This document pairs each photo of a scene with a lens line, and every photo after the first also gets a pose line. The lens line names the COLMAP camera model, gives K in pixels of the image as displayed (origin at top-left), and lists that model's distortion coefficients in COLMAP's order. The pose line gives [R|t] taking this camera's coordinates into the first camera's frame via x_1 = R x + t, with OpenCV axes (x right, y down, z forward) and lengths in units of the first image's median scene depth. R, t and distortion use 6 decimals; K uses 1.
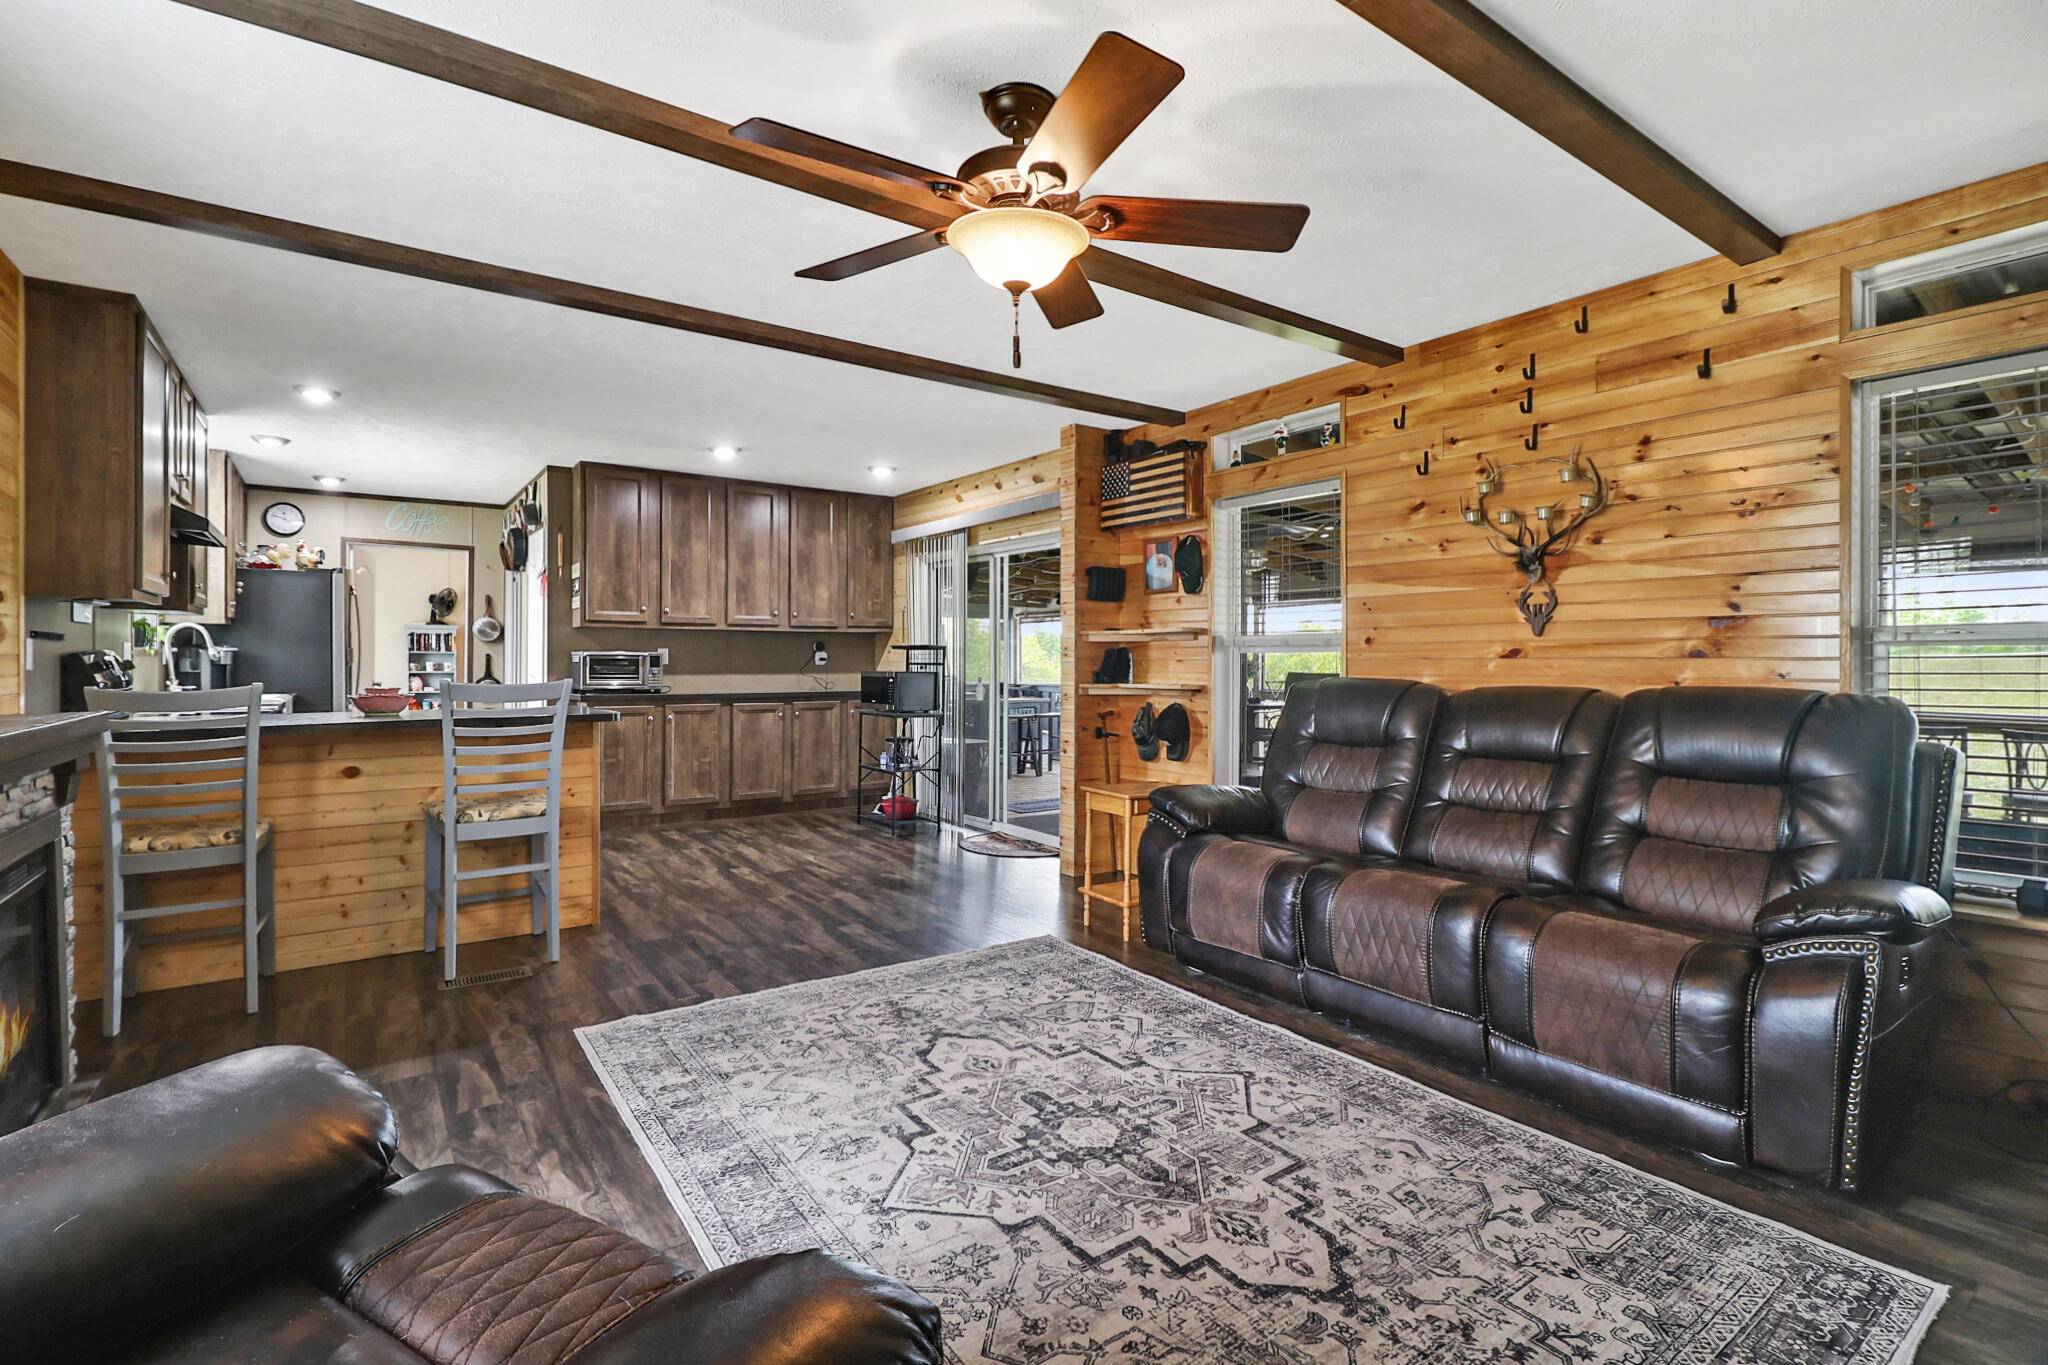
lens RADIAL K [[950.6, 0, 991.3], [0, 950.6, 663.1], [0, 0, 1]] dist [0.004017, -0.010913]
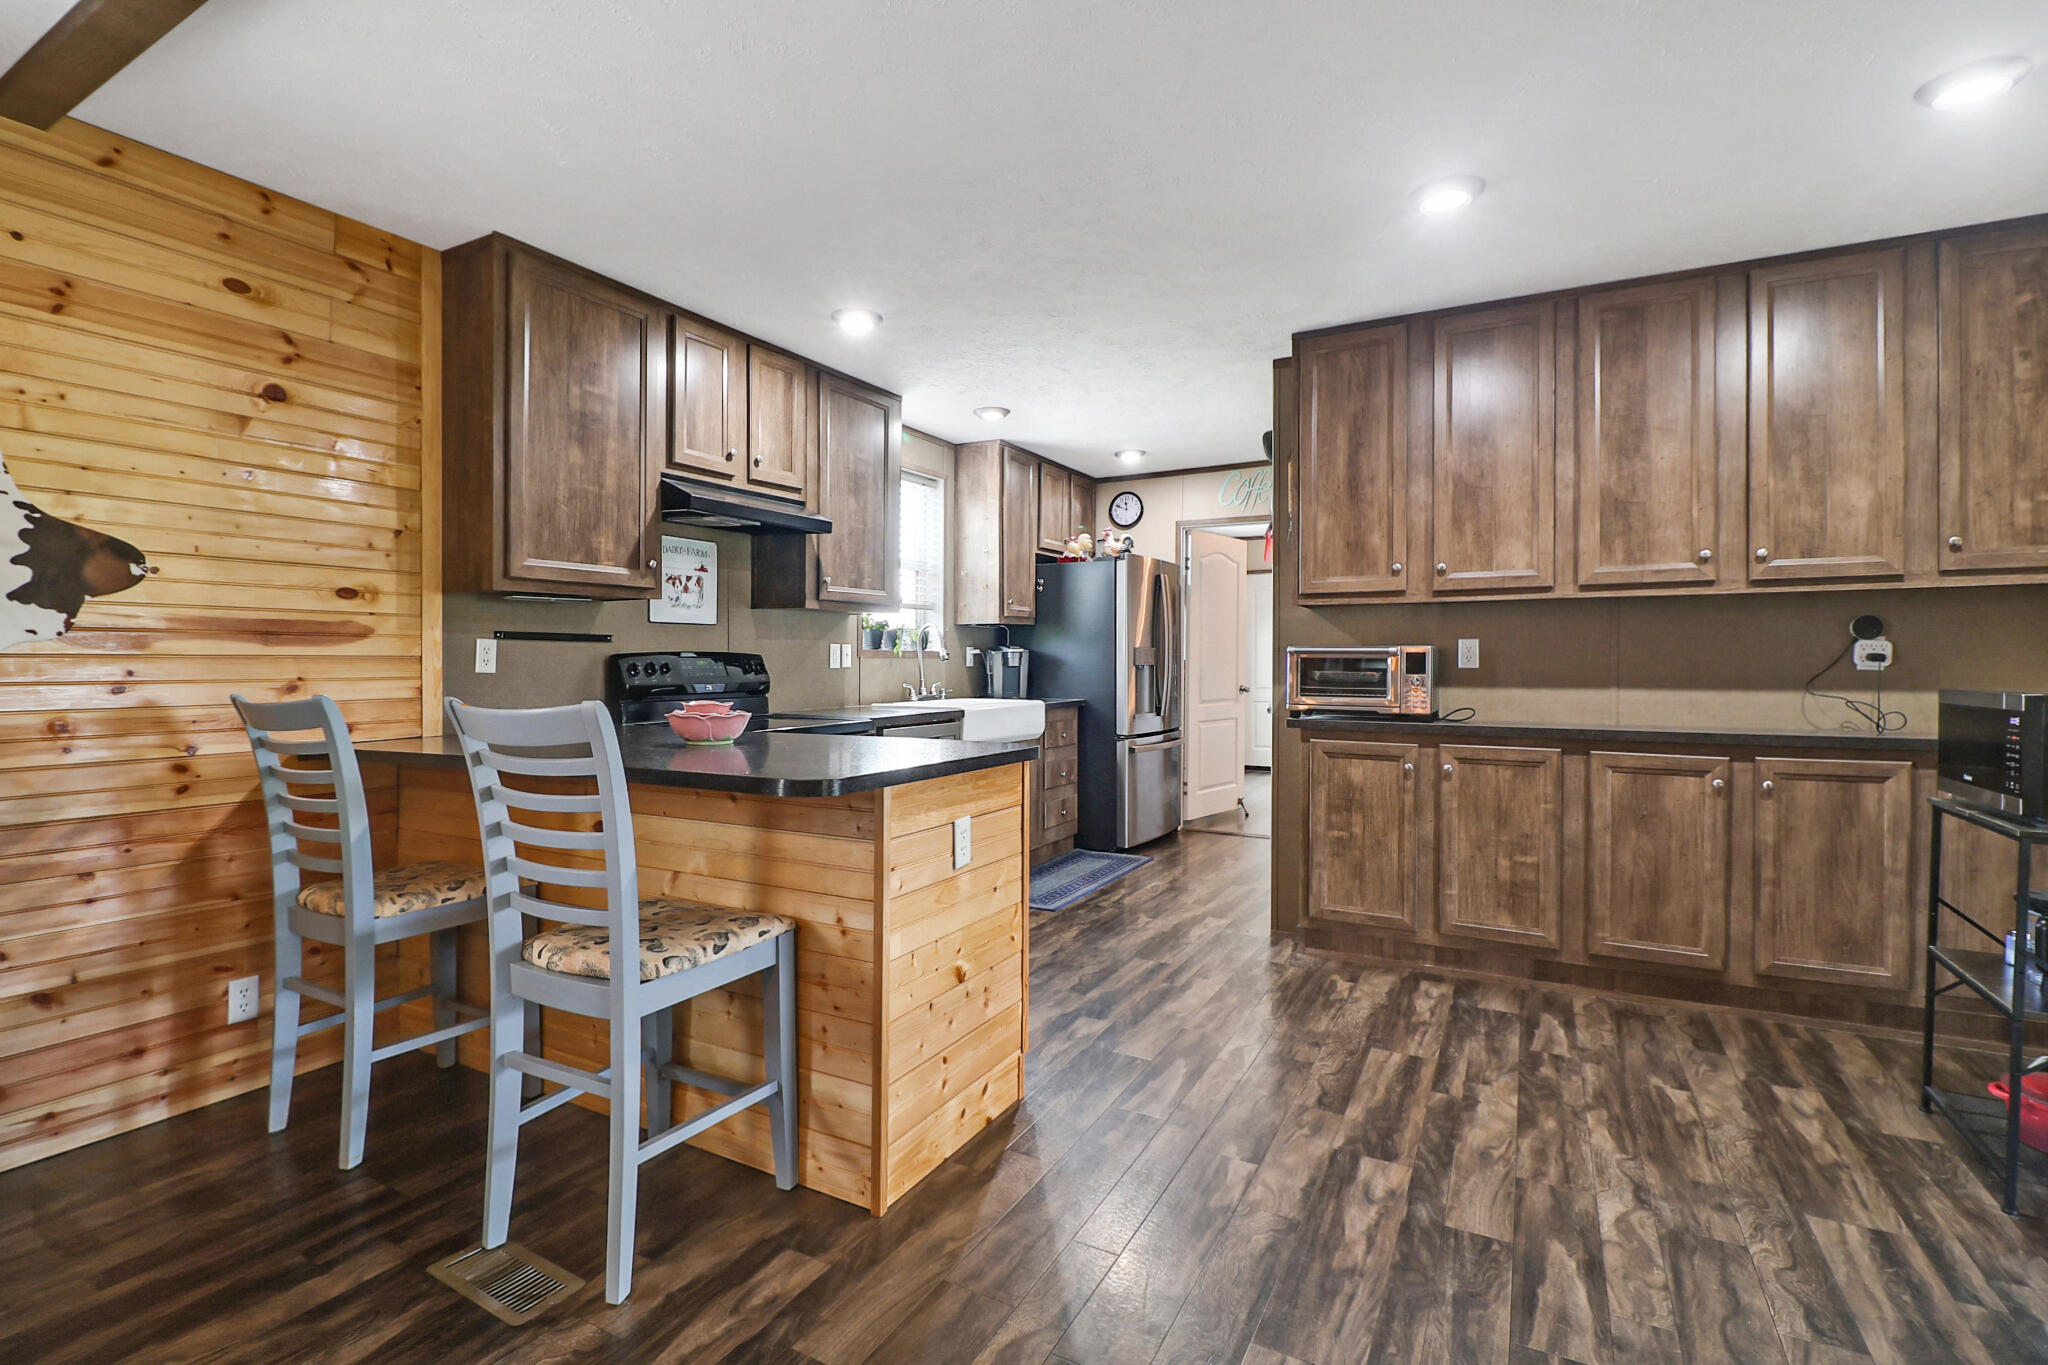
lens RADIAL K [[943.4, 0, 1011.0], [0, 943.4, 670.8], [0, 0, 1]] dist [0.000482, -0.011981]
pose [[0.443535, 0.004761, -0.896244, 0.052518], [-0.000875, 0.999988, 0.004879, 0.000182], [0.896257, -0.001380, 0.443534, 1.137800]]
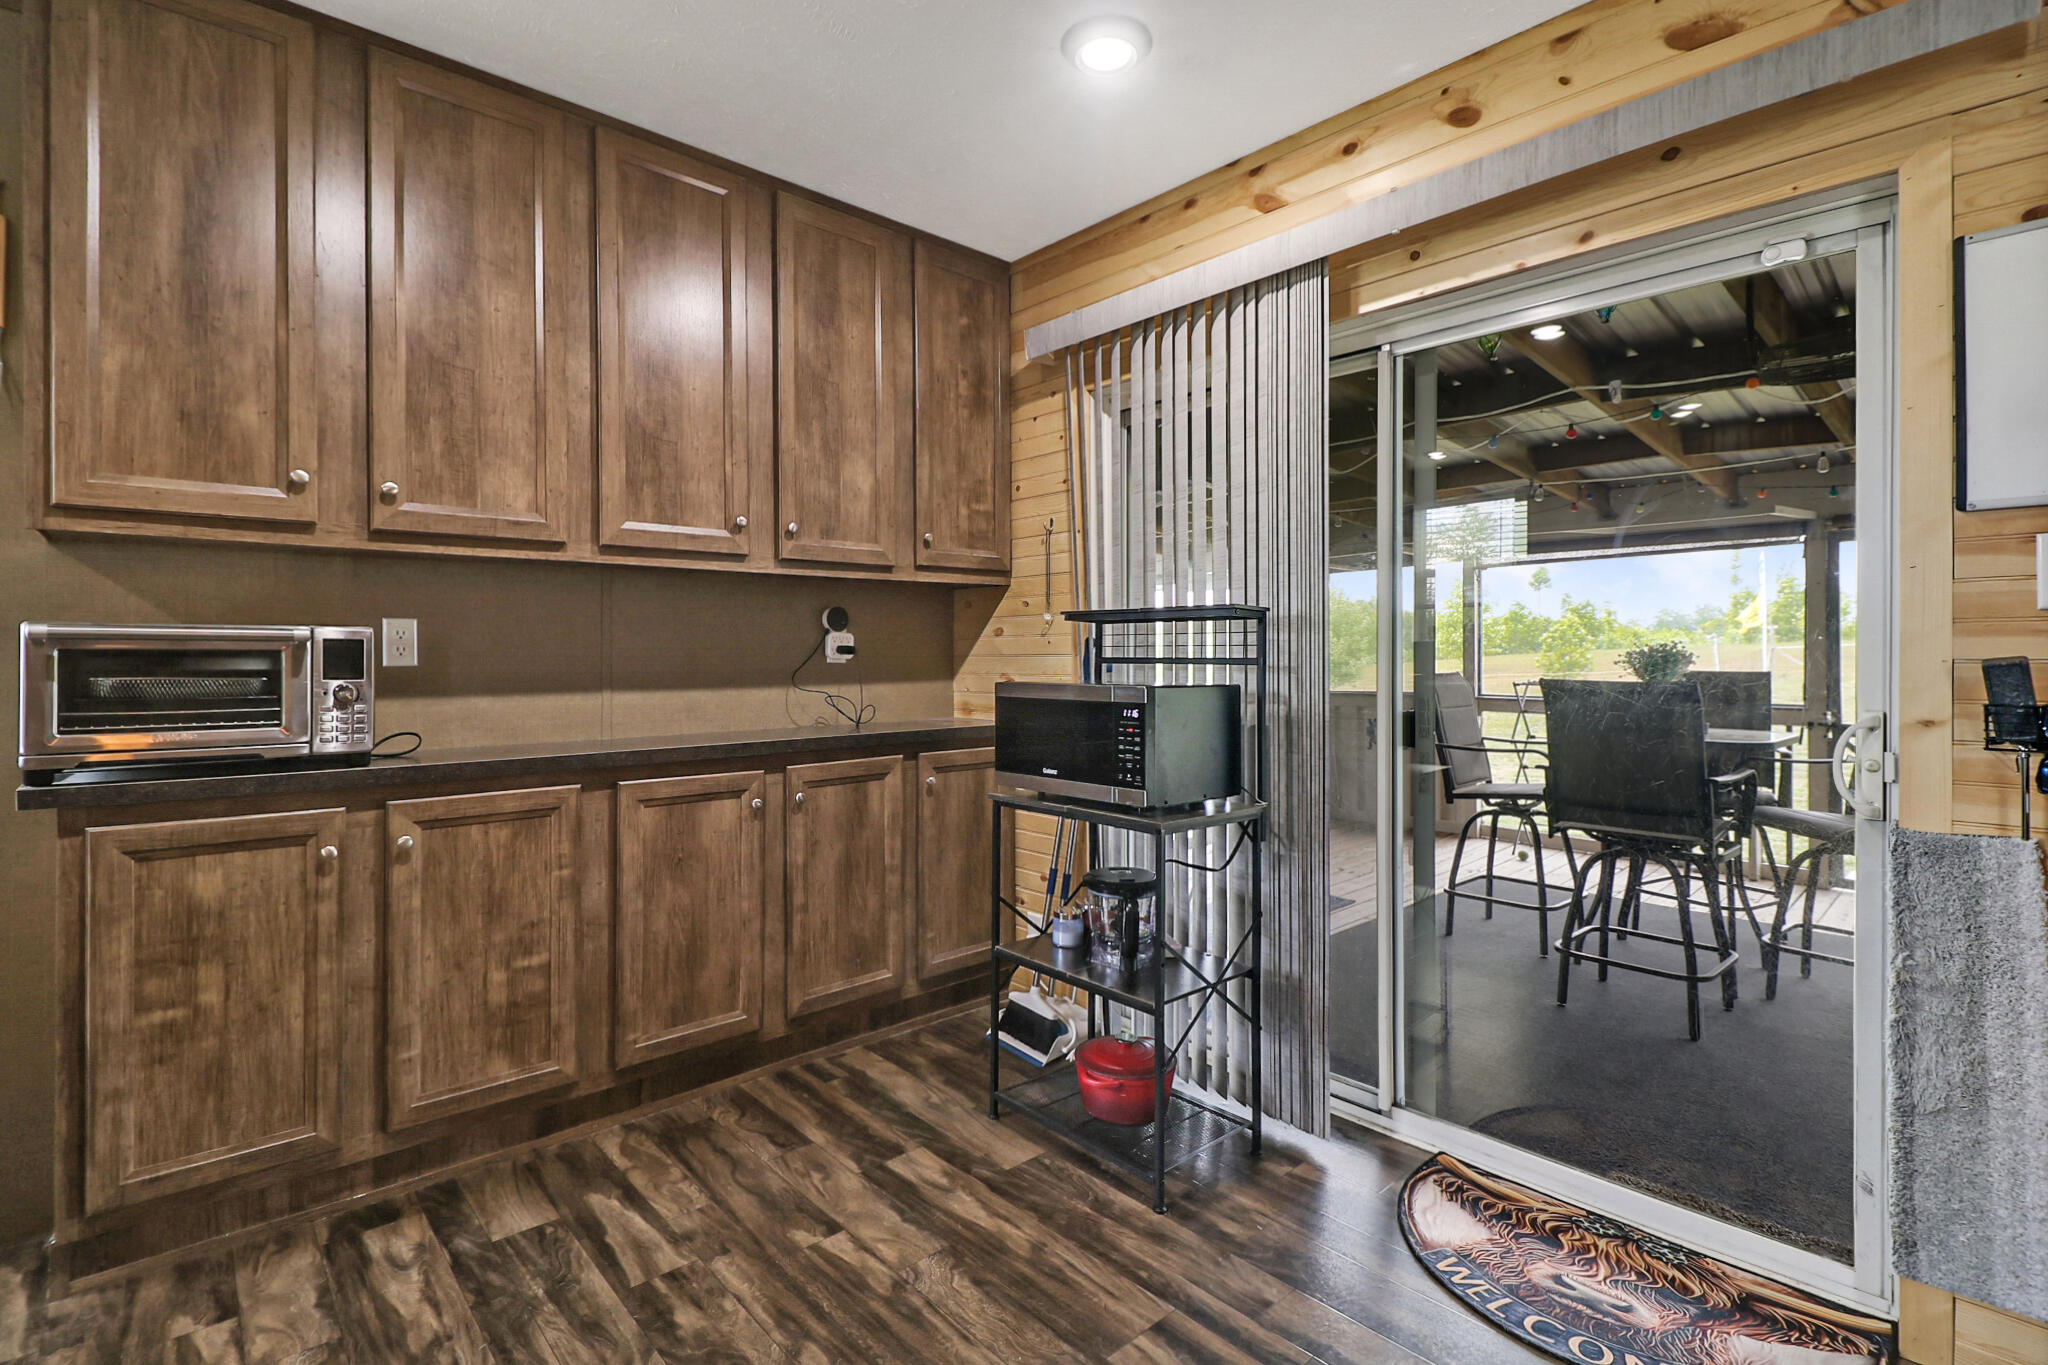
lens RADIAL K [[937.6, 0, 997.5], [0, 937.6, 653.2], [0, 0, 1]] dist [0.001246, -0.011702]
pose [[0.992253, -0.005343, 0.124118, -0.386721], [0.005408, 0.999985, -0.000189, -0.004763], [-0.124115, 0.000858, 0.992267, 1.409962]]
